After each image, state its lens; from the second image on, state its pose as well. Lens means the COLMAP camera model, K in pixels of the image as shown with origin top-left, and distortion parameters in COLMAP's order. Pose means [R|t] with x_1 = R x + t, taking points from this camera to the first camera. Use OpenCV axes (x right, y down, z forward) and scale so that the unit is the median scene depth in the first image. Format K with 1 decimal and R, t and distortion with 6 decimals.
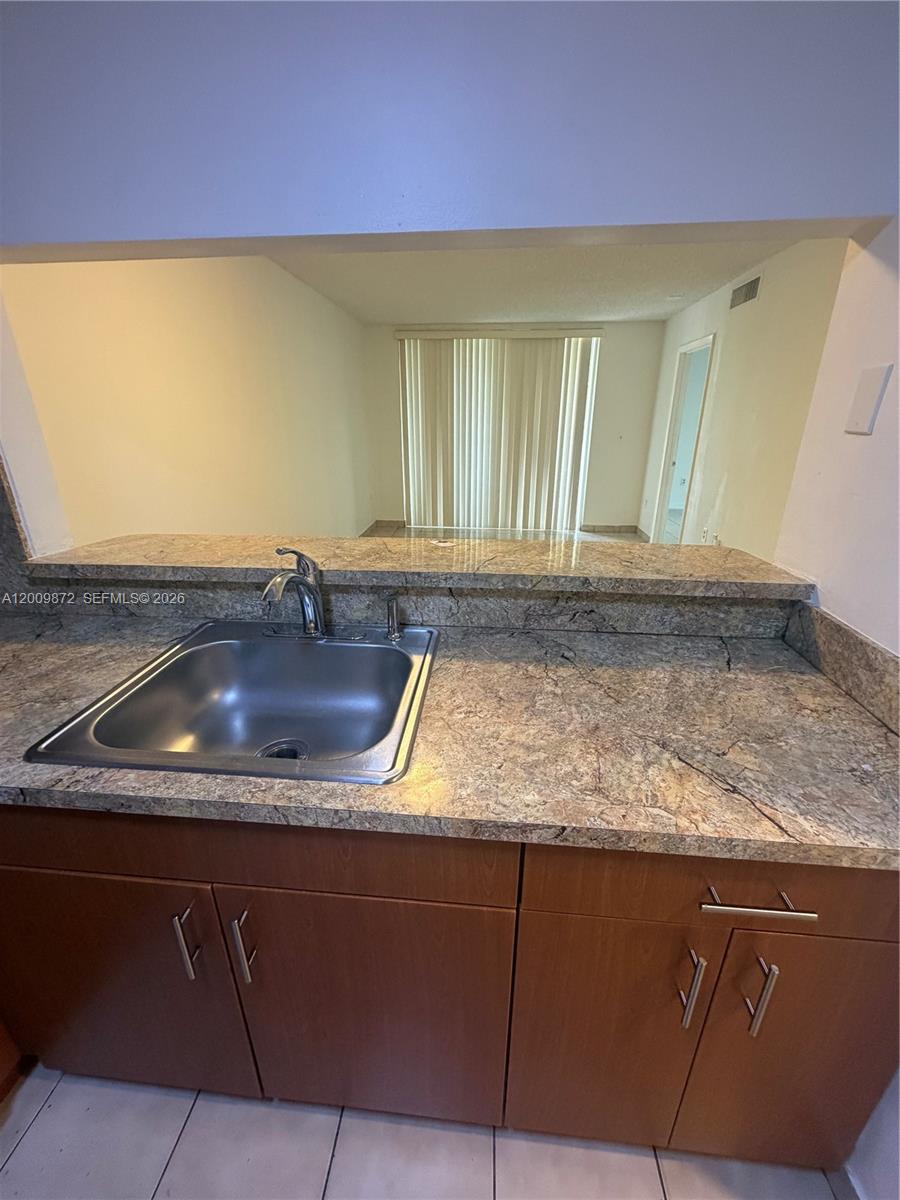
lens RADIAL K [[478.4, 0, 450.0], [0, 478.4, 600.0], [0, 0, 1]] dist [-0.001403, -0.000014]
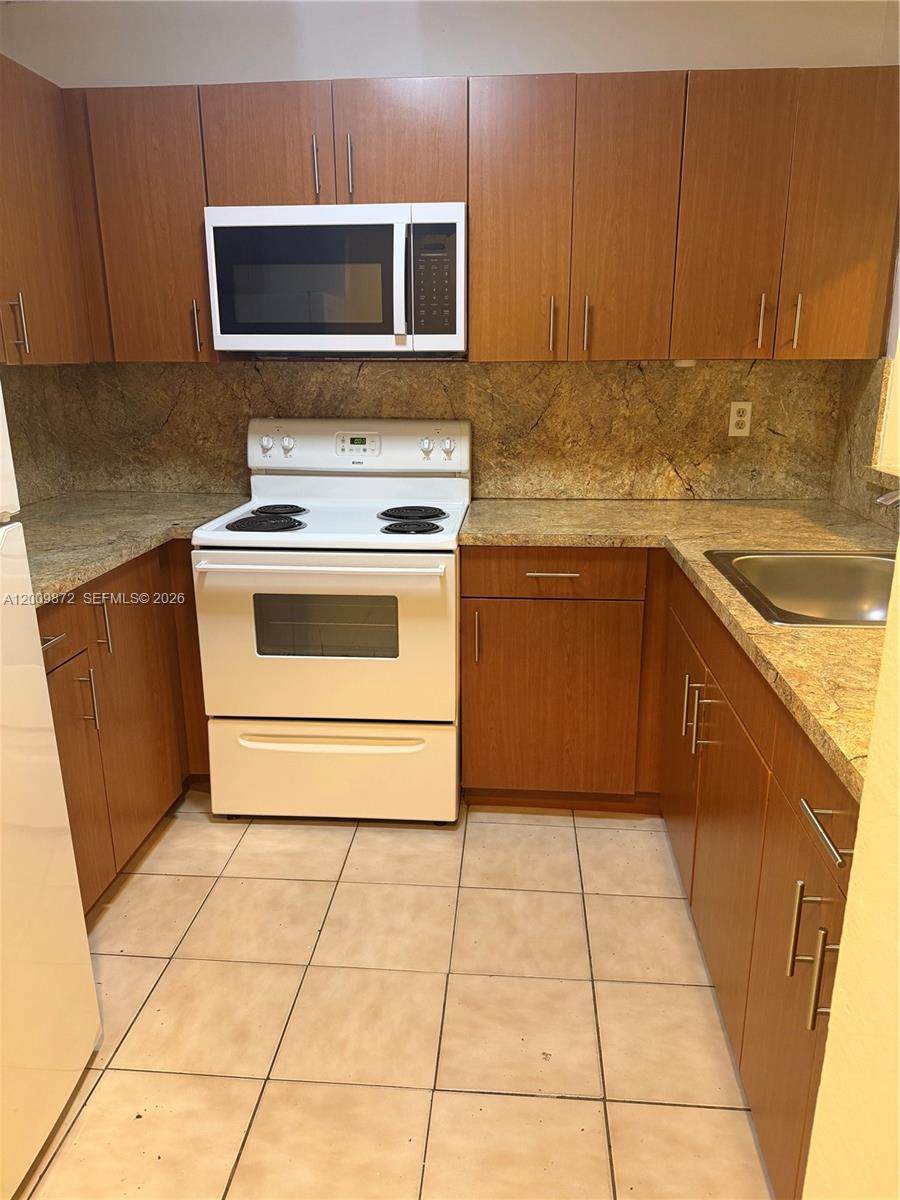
lens RADIAL K [[837.5, 0, 452.1], [0, 837.5, 602.9], [0, 0, 1]] dist [0.096277, -0.148365]
pose [[0.009811, 0.279938, -0.959968, 1.122241], [-0.351489, 0.899717, 0.258776, 0.035056], [0.936141, 0.334880, 0.107222, -0.010136]]
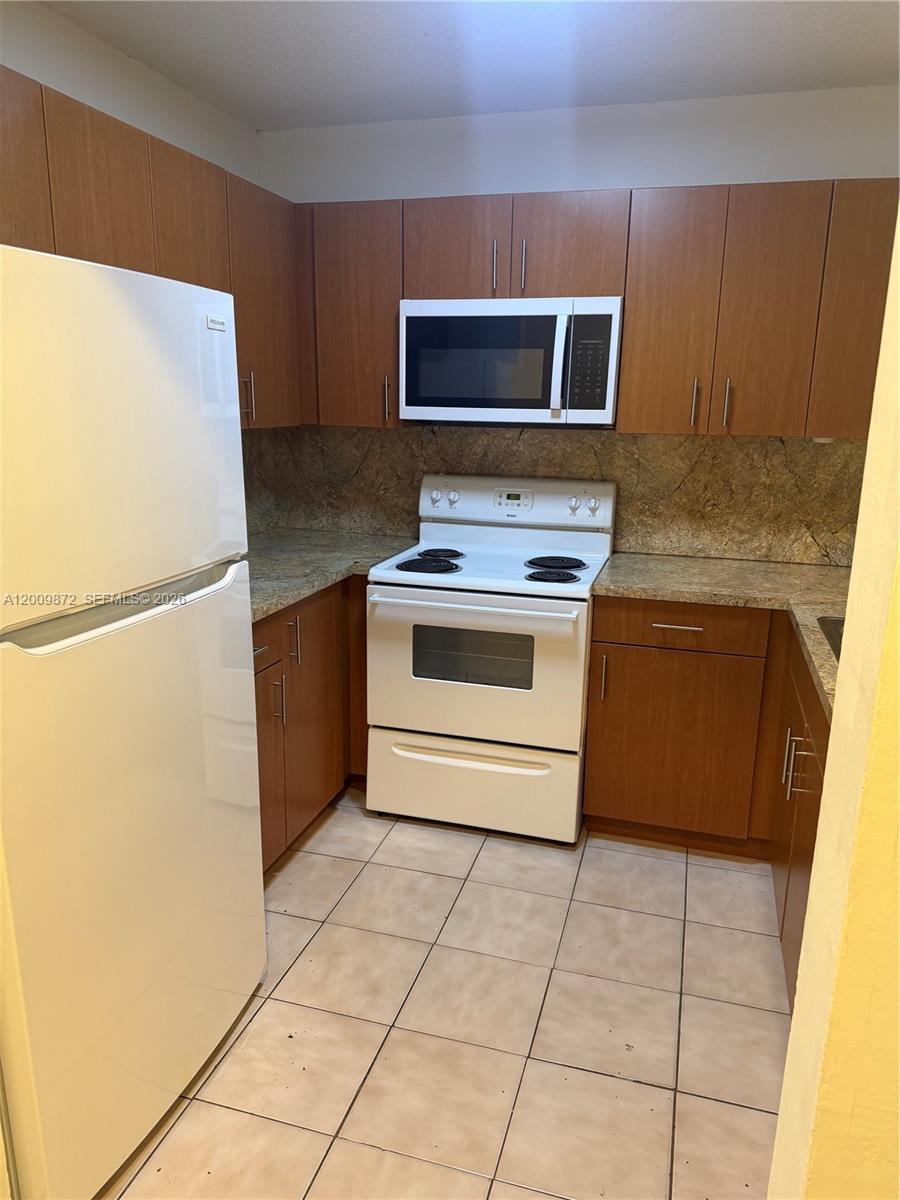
lens RADIAL K [[837.5, 0, 452.1], [0, 837.5, 602.9], [0, 0, 1]] dist [0.096277, -0.148365]
pose [[-0.193064, 0.233426, -0.953016, 1.383360], [-0.364631, 0.884661, 0.290551, -0.071075], [0.910918, 0.403594, -0.085682, 0.028437]]
